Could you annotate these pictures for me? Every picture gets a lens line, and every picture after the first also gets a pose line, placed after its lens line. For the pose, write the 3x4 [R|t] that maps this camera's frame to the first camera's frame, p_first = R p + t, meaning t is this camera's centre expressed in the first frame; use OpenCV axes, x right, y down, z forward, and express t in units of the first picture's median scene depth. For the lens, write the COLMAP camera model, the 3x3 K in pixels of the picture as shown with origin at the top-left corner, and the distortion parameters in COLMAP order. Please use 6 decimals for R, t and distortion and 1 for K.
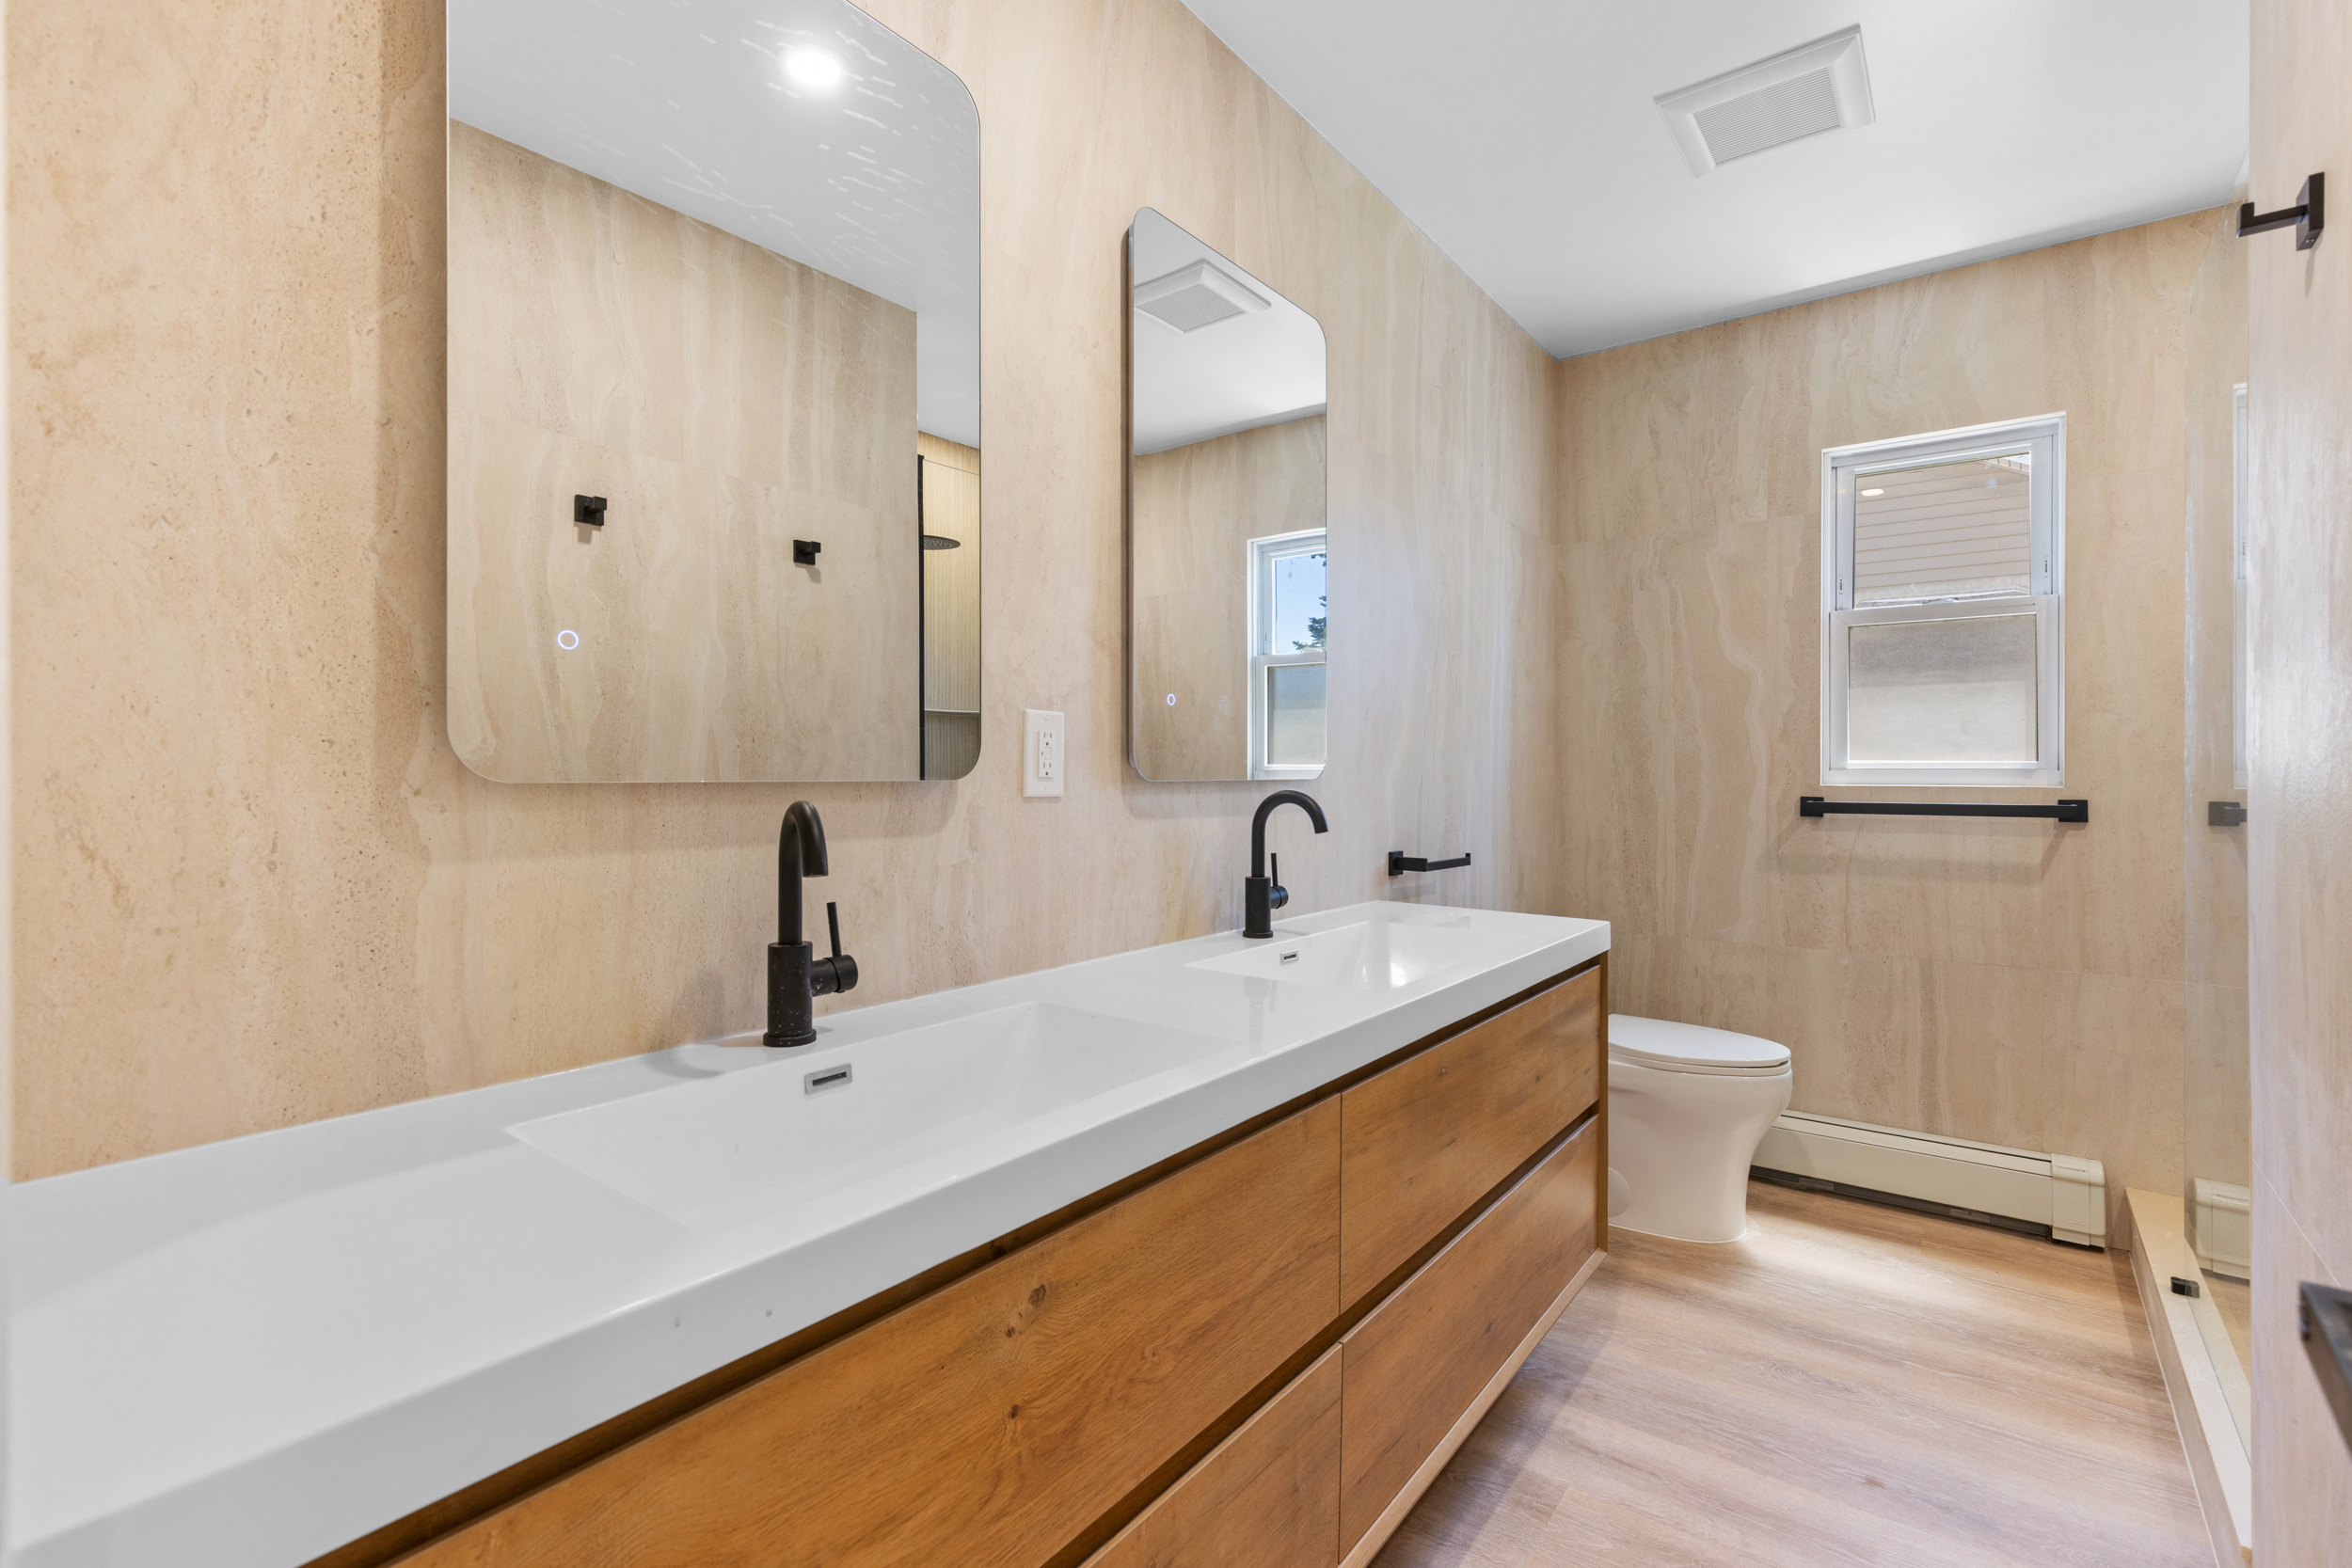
lens RADIAL K [[1064.6, 0, 1178.9], [0, 1064.6, 769.9], [0, 0, 1]] dist [0.000915, -0.000061]
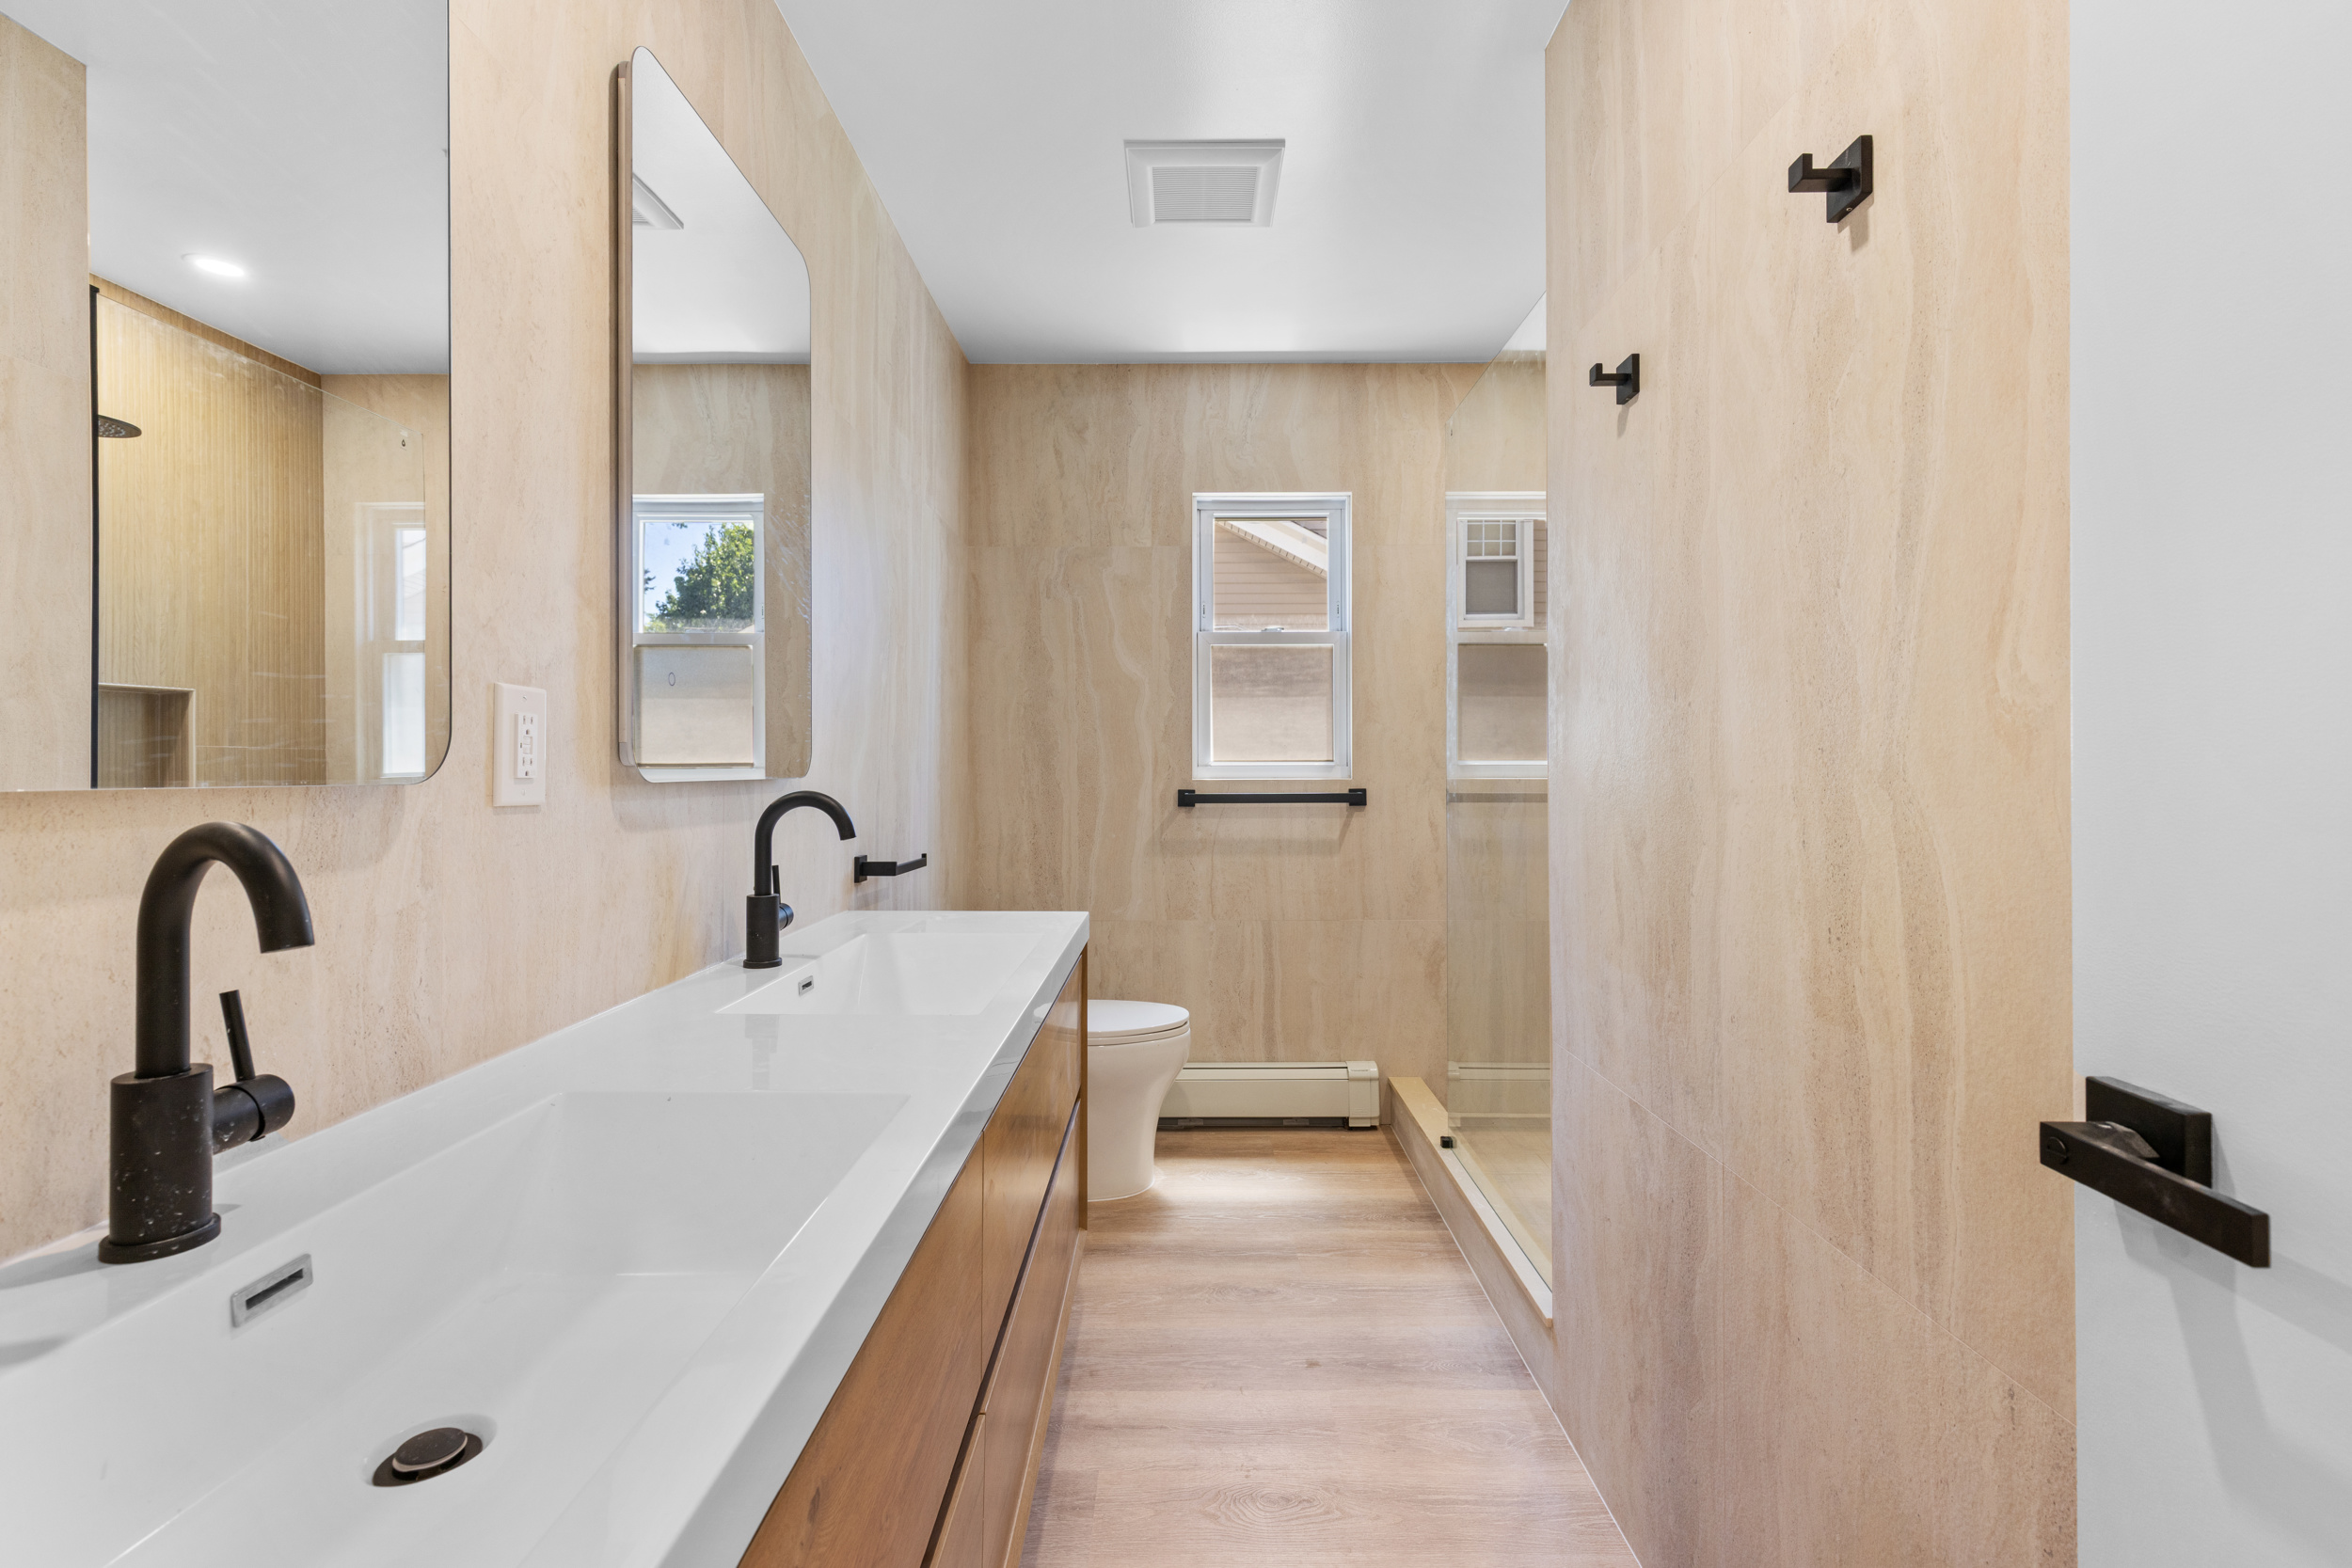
lens RADIAL K [[1053.8, 0, 1181.1], [0, 1053.8, 761.4], [0, 0, 1]] dist [0.010925, -0.016469]
pose [[0.794759, 0.000414, 0.606925, -0.126008], [0.003258, 0.999982, -0.004949, 0.000148], [-0.606917, 0.005911, 0.794744, 0.101097]]
